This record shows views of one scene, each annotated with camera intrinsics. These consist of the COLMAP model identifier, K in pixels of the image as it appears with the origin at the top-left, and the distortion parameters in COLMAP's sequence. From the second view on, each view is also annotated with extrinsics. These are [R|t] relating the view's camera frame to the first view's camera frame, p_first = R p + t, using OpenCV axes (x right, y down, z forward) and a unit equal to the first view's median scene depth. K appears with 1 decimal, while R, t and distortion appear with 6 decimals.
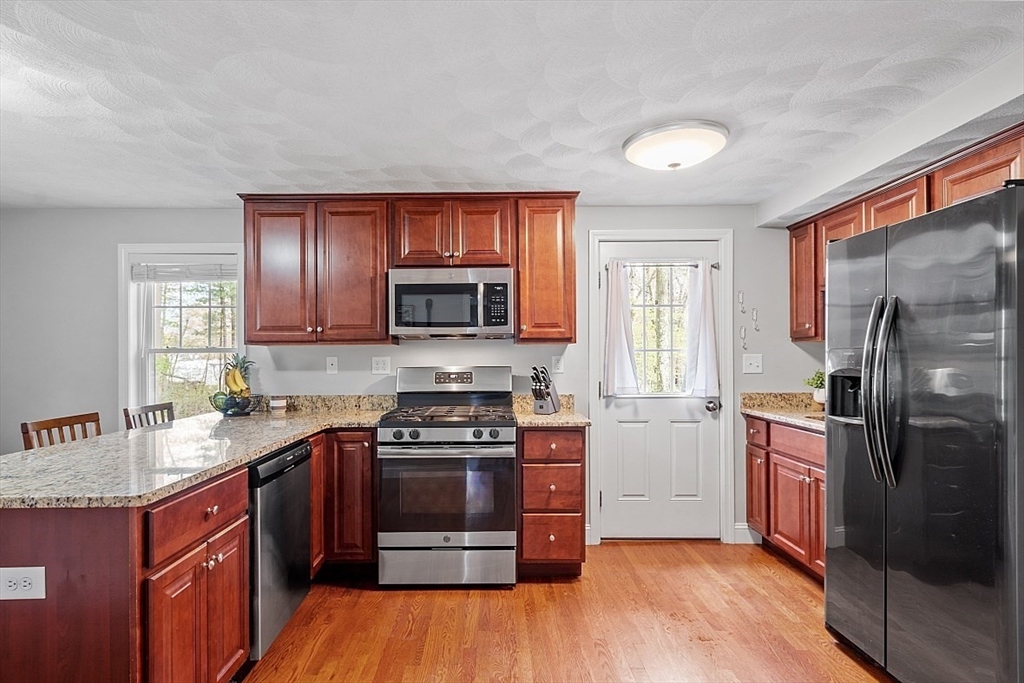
lens RADIAL K [[510.9, 0, 504.4], [0, 510.9, 355.8], [0, 0, 1]] dist [0.022671, 0.000314]
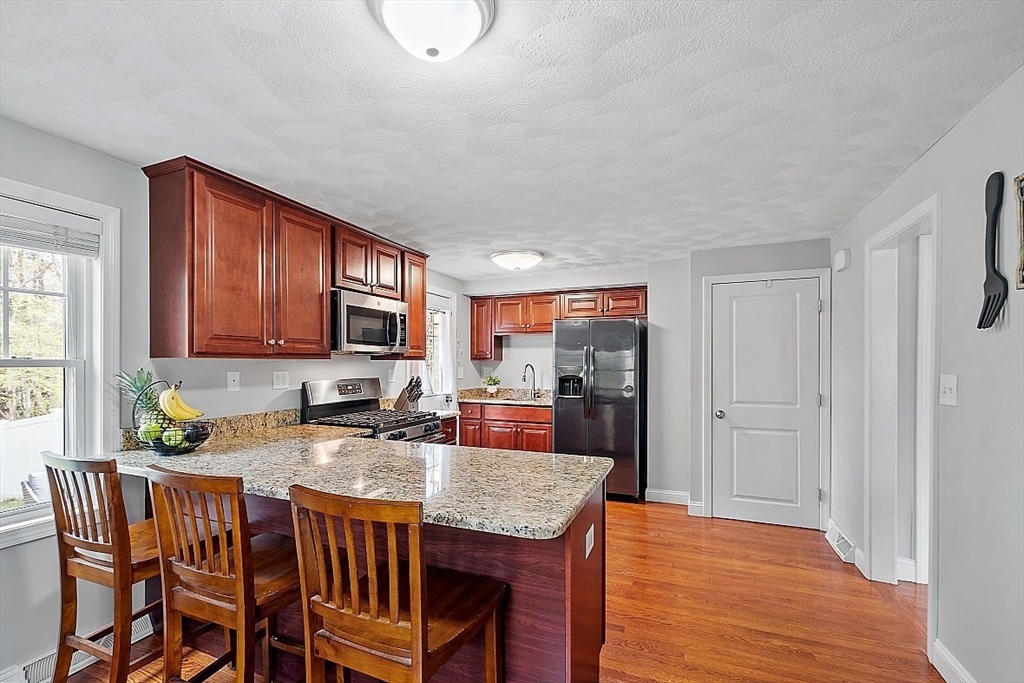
lens RADIAL K [[446.4, 0, 505.5], [0, 446.4, 367.9], [0, 0, 1]] dist [-0.001227, -0.000101]
pose [[0.388961, -0.003250, 0.921248, -0.926079], [-0.004902, 0.999972, 0.005597, -0.011866], [-0.921241, -0.006693, 0.388935, 0.307009]]
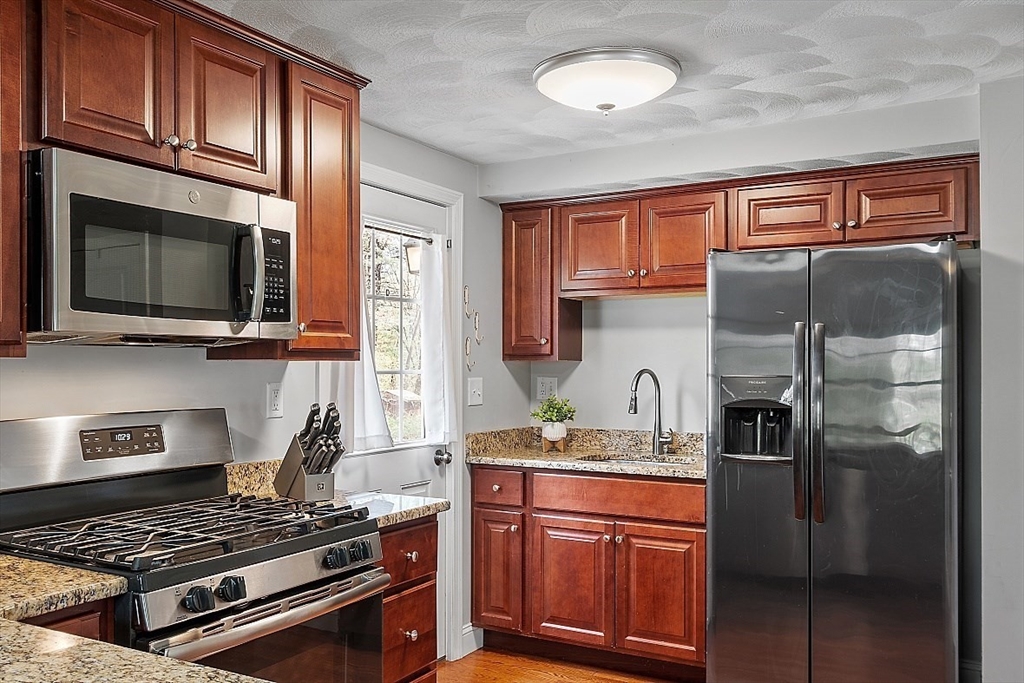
lens RADIAL K [[871.5, 0, 507.0], [0, 871.5, 361.4], [0, 0, 1]] dist [0.028090, -0.000693]
pose [[0.499611, 0.010203, 0.866190, -0.575956], [-0.004441, 0.999948, -0.009217, -0.016061], [-0.866238, 0.000759, 0.499630, 0.408764]]
